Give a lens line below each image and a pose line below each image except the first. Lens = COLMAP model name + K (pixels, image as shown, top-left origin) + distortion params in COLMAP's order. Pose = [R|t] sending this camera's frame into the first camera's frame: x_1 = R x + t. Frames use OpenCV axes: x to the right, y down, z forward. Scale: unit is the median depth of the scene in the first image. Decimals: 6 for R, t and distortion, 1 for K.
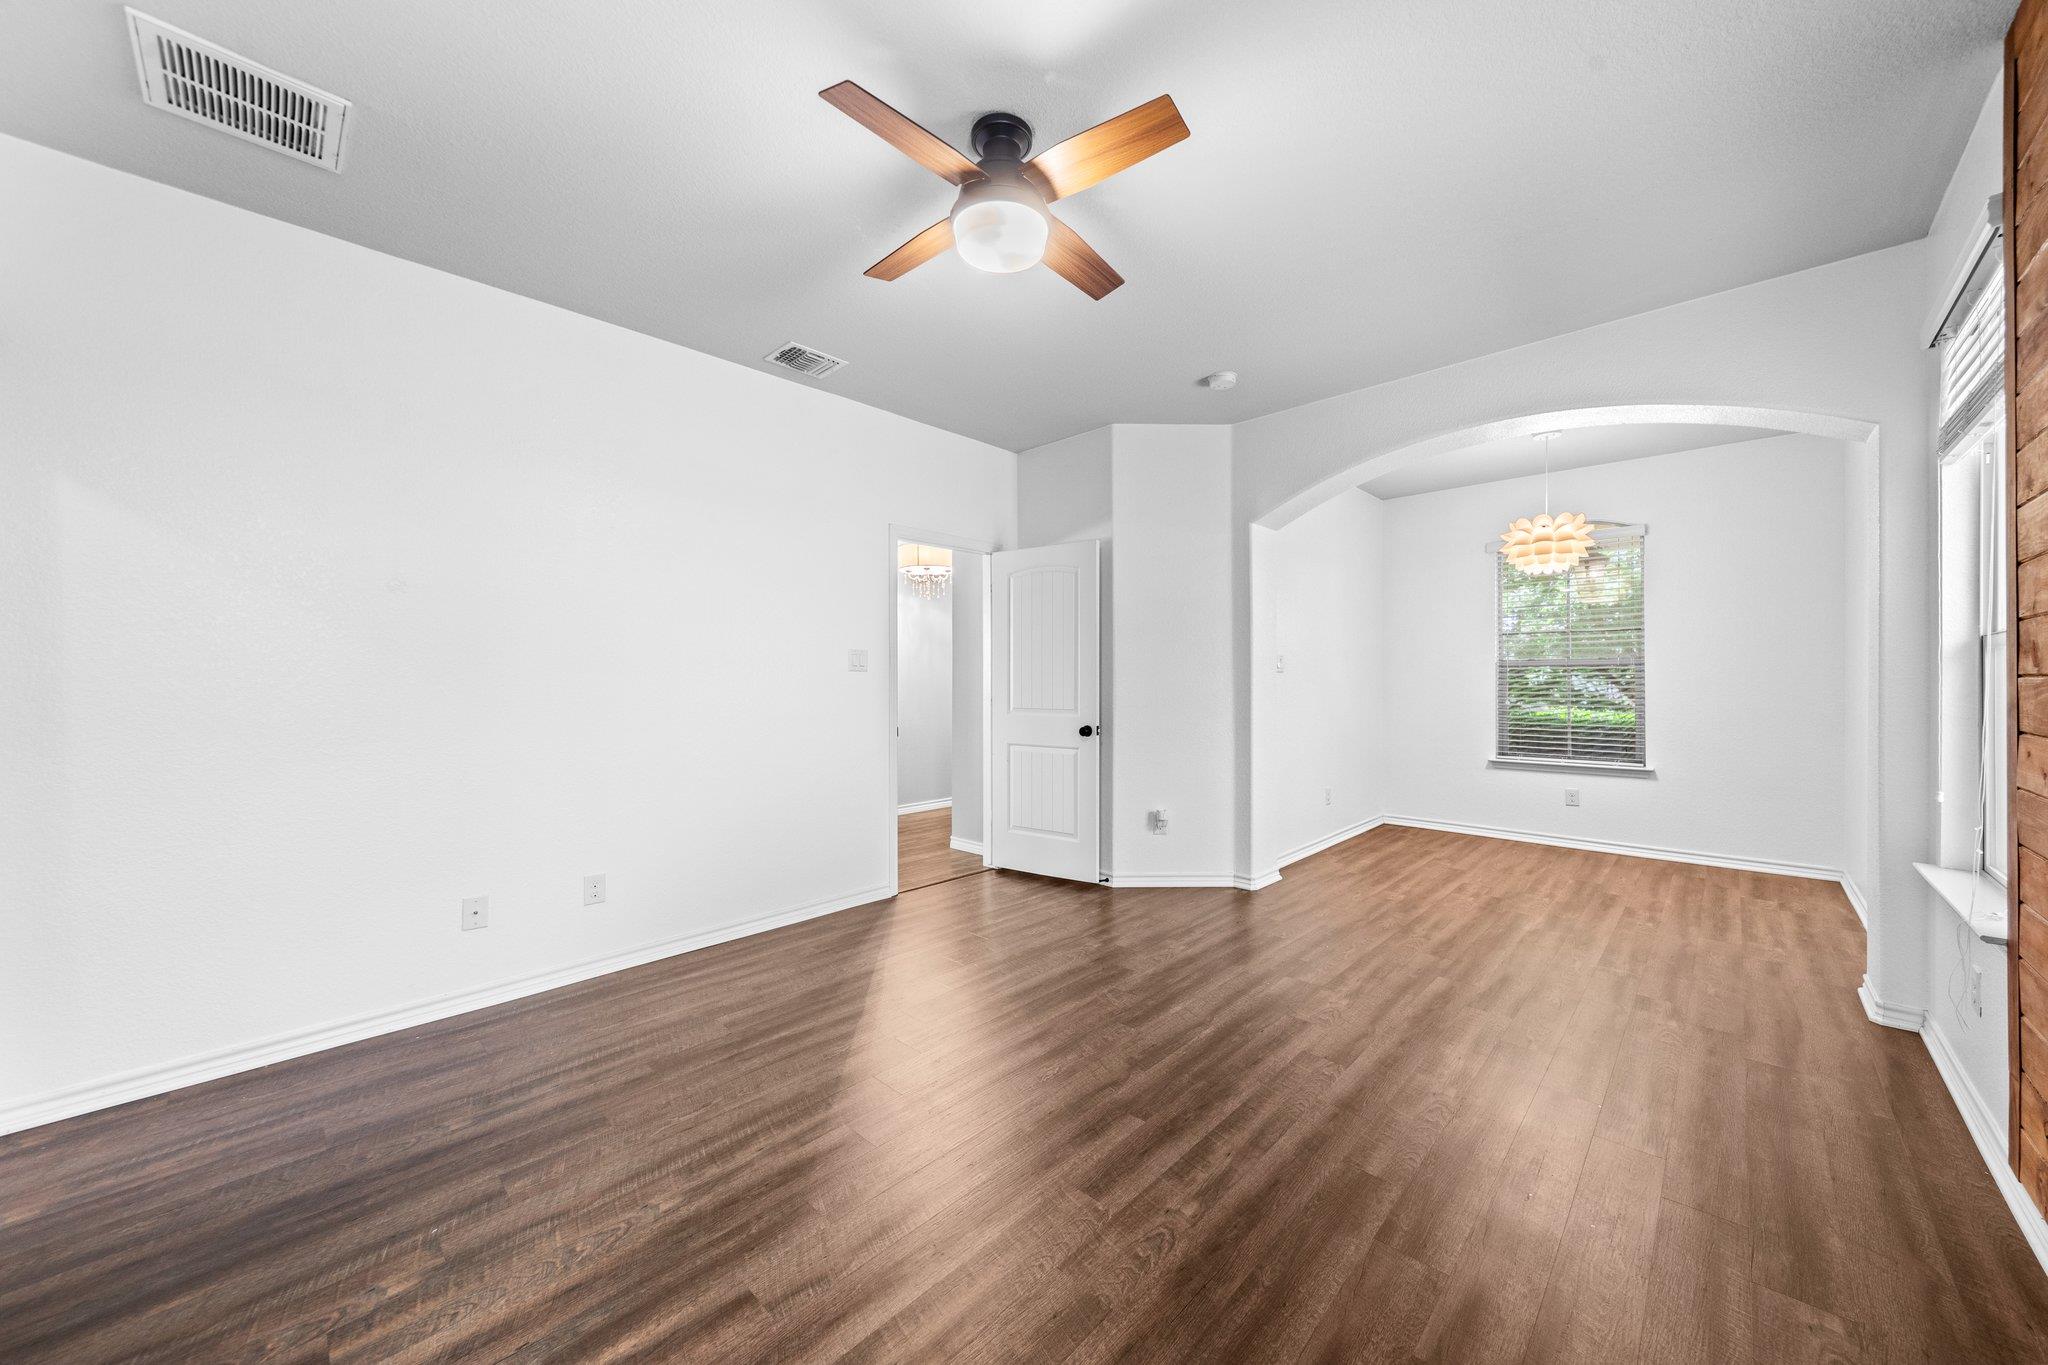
lens RADIAL K [[735.7, 0, 1029.1], [0, 735.7, 680.3], [0, 0, 1]] dist [-0.001641, -0.000686]
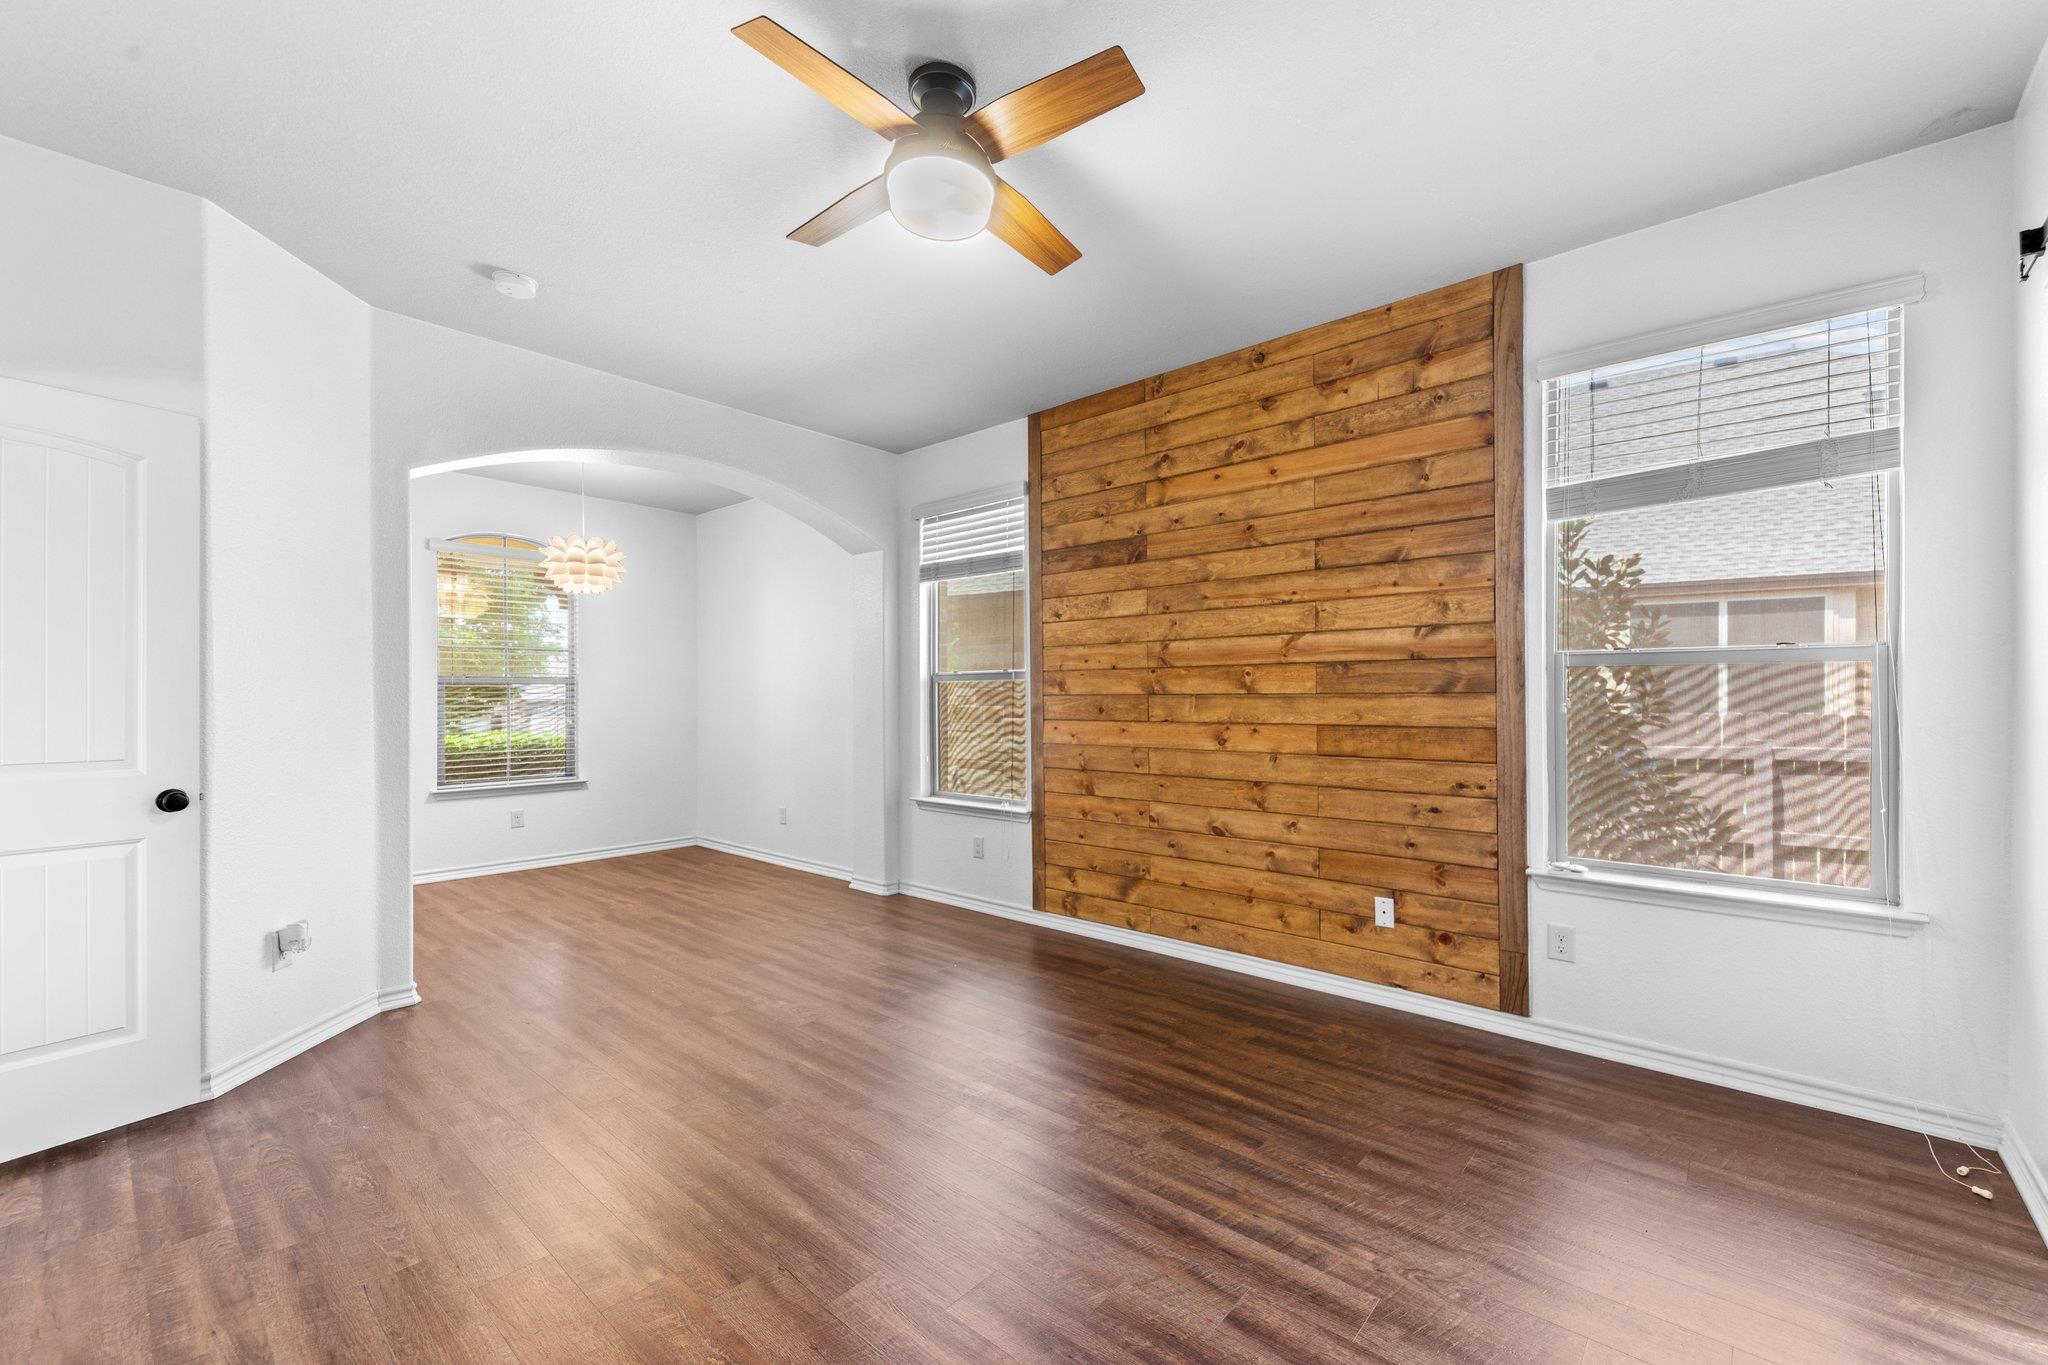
lens RADIAL K [[827.9, 0, 1047.8], [0, 827.9, 700.0], [0, 0, 1]] dist [0.002559, -0.000382]
pose [[-0.058674, -0.000524, 0.998277, -0.501131], [0.003519, 0.999994, 0.000732, 0.002700], [-0.998271, 0.003556, -0.058672, 0.443137]]
